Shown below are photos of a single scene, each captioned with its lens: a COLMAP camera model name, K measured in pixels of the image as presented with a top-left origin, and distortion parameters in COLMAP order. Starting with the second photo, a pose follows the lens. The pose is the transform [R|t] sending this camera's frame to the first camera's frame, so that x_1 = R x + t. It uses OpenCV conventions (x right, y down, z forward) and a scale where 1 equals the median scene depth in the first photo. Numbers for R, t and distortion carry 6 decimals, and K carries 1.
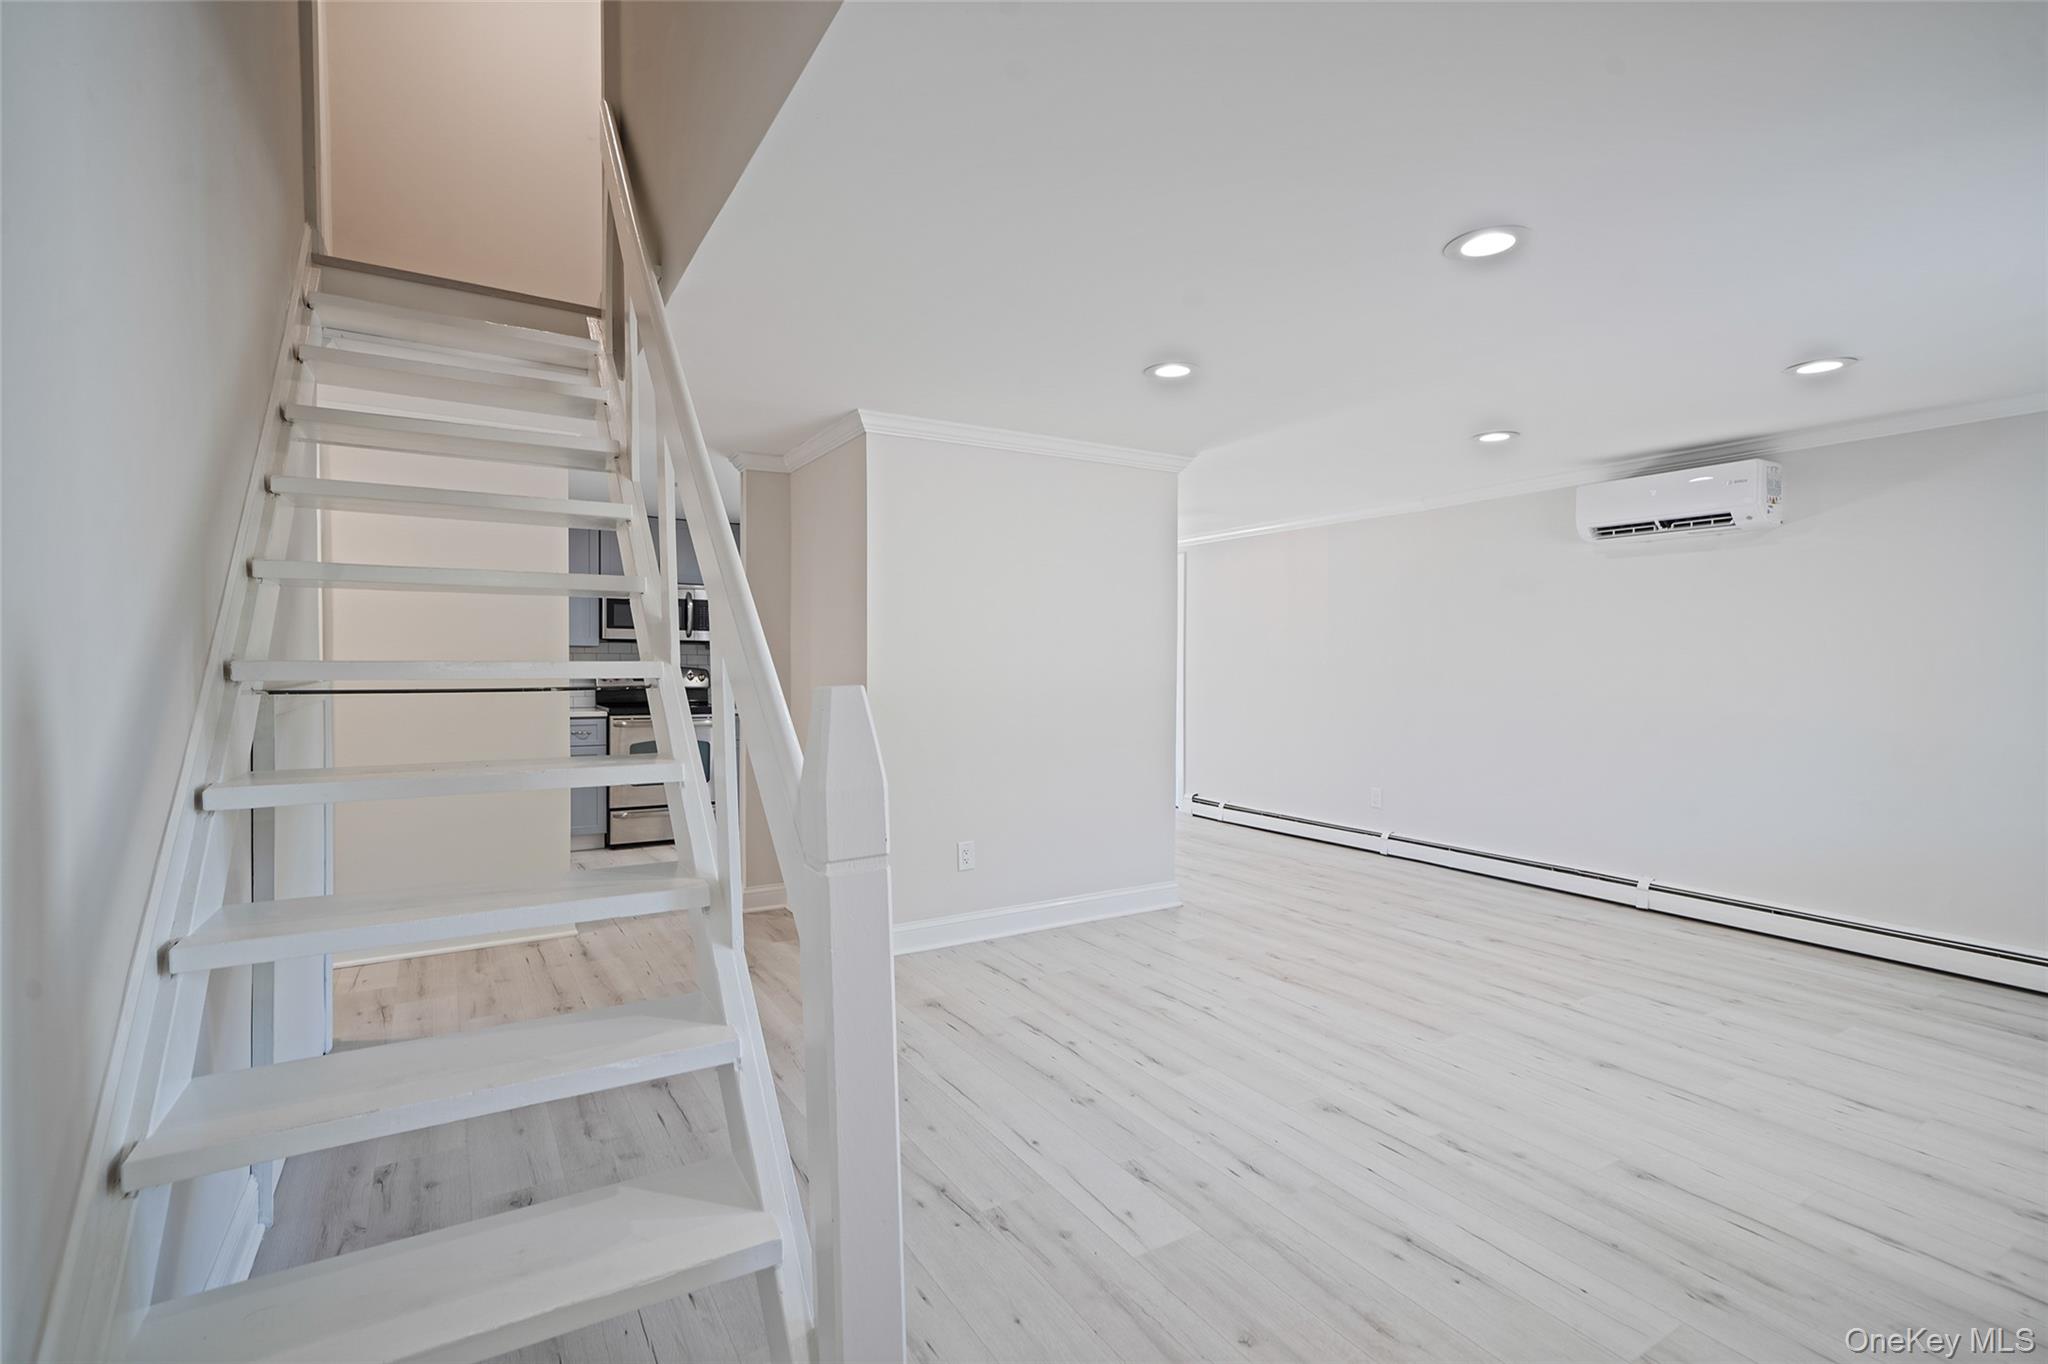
lens RADIAL K [[953.1, 0, 1024.0], [0, 953.1, 682.0], [0, 0, 1]] dist [0.002157, 0.001013]
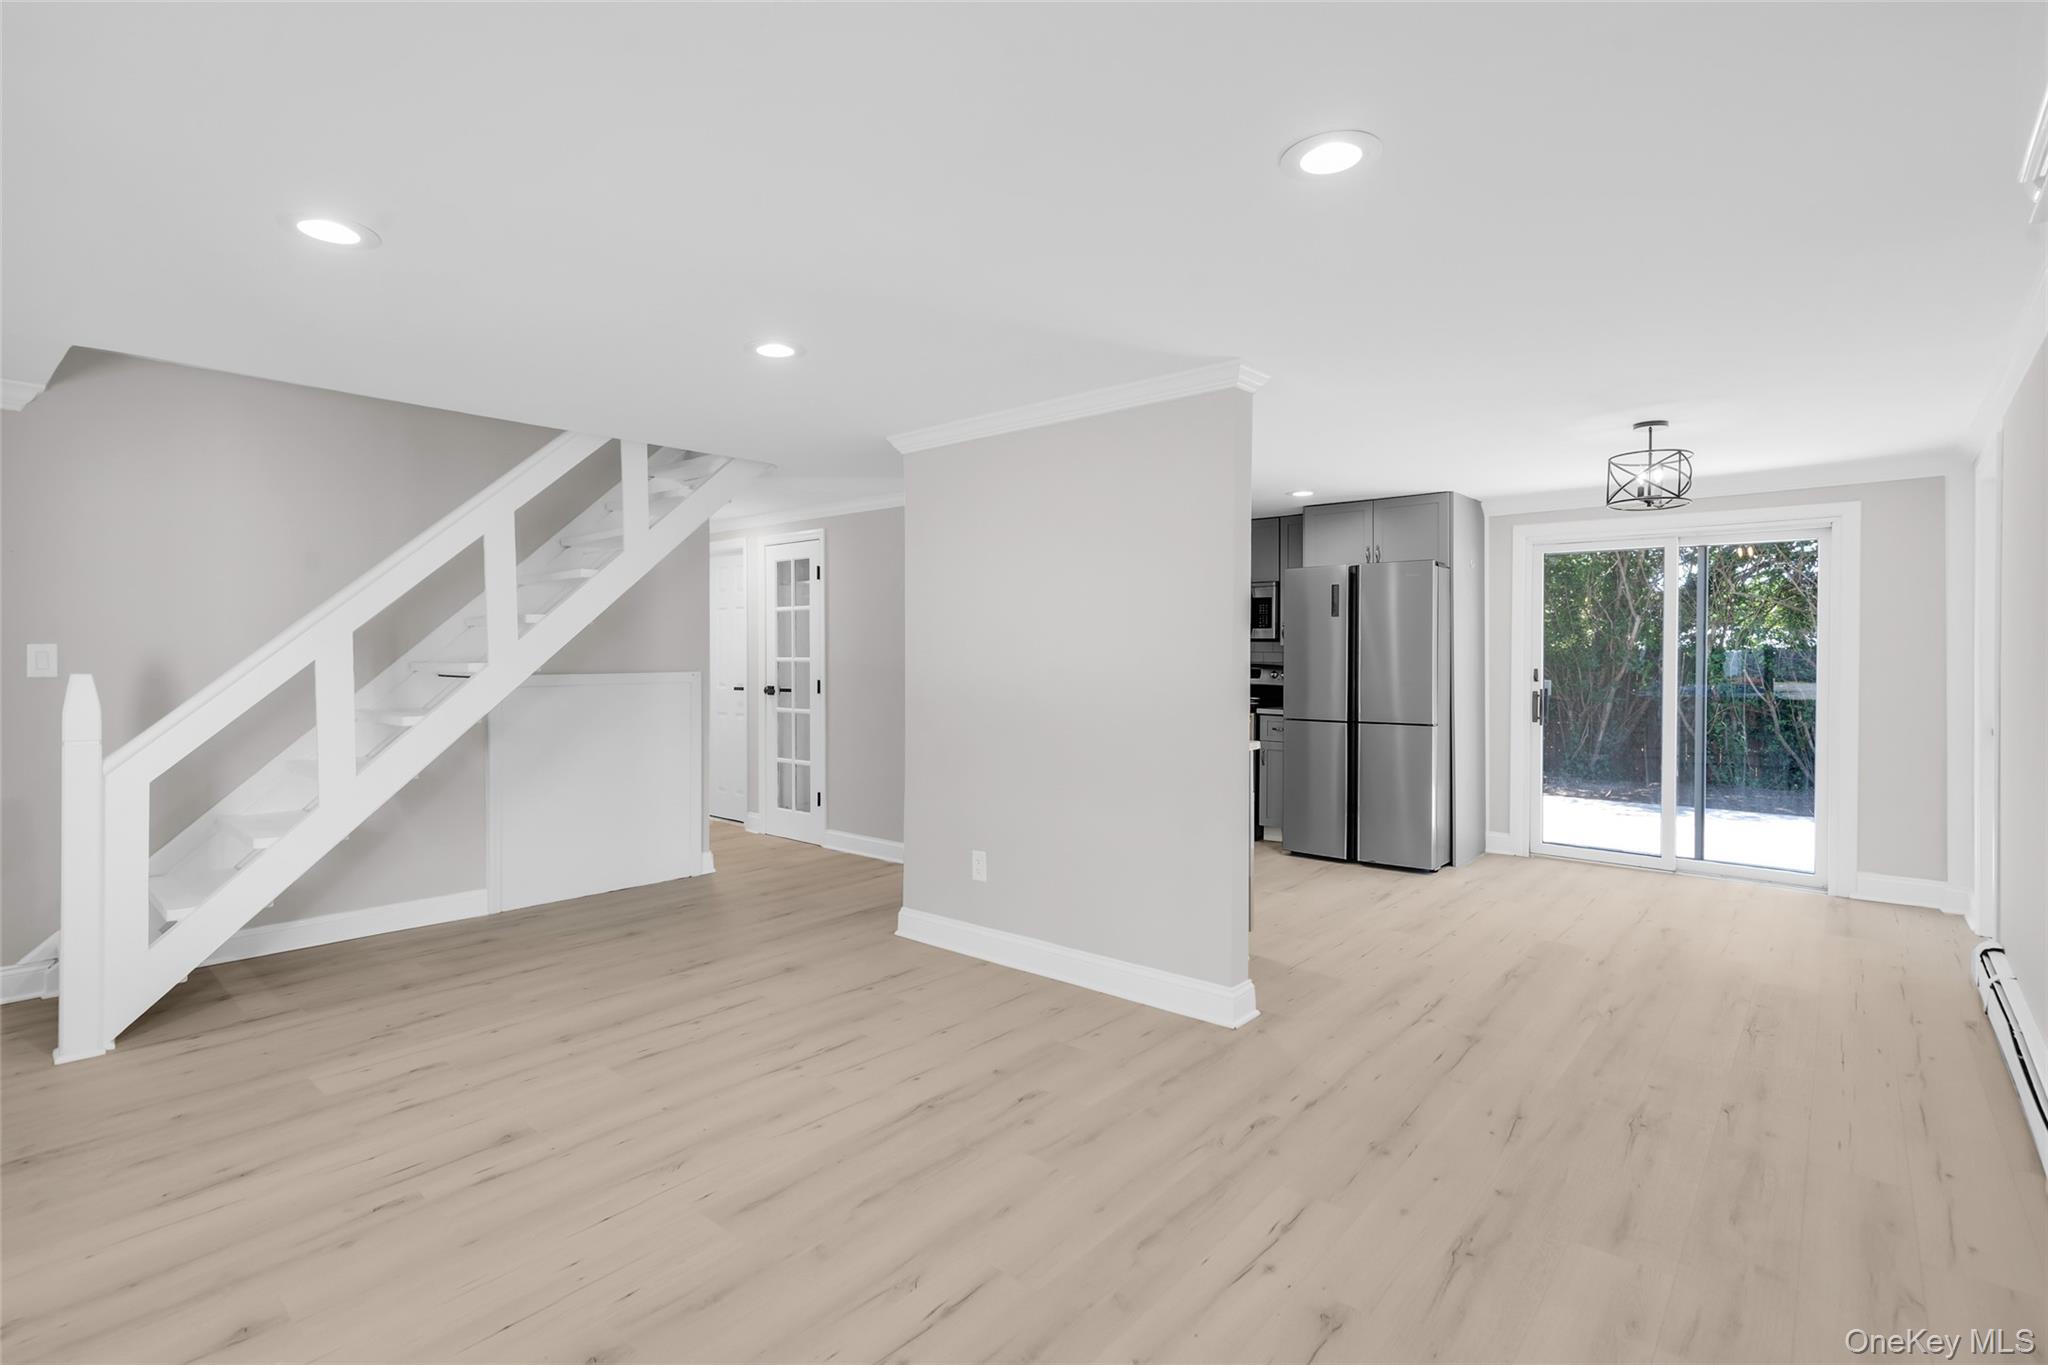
lens RADIAL K [[969.4, 0, 1031.3], [0, 969.4, 649.3], [0, 0, 1]] dist [0.004774, 0.000814]
pose [[0.310383, -0.005879, -0.950593, 1.104558], [-0.018698, 0.999750, -0.012288, -0.029896], [0.950428, 0.021588, 0.310196, 0.928651]]
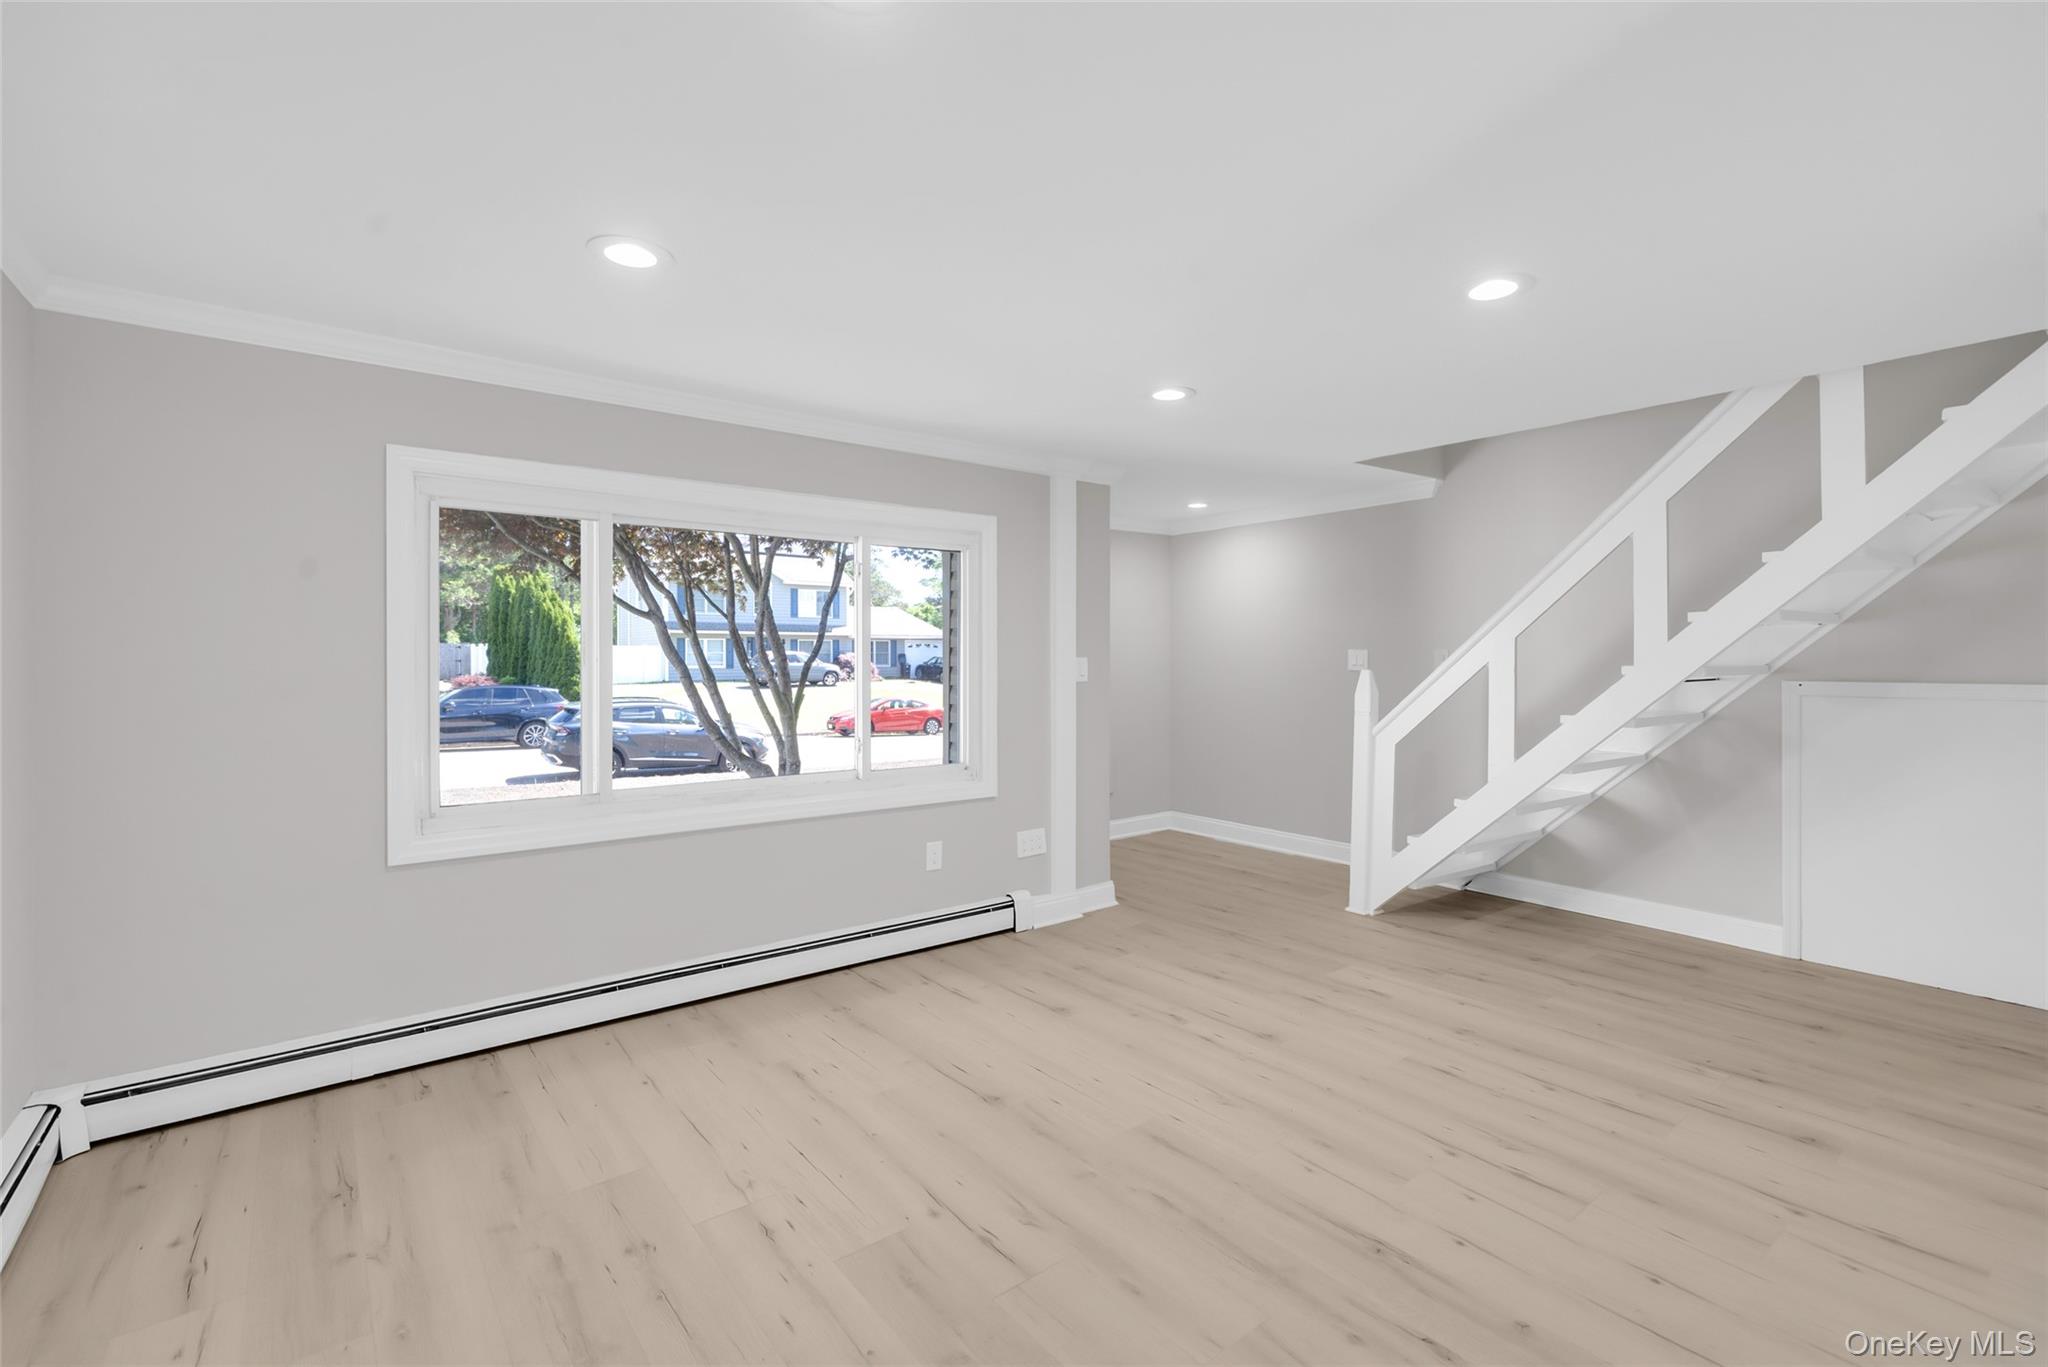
lens RADIAL K [[910.0, 0, 1029.3], [0, 910.0, 657.4], [0, 0, 1]] dist [-0.001645, -0.000243]
pose [[-0.992811, -0.000983, -0.119689, 0.596335], [-0.003524, 0.999773, 0.021024, -0.045465], [0.119641, 0.021295, -0.992589, 1.648173]]
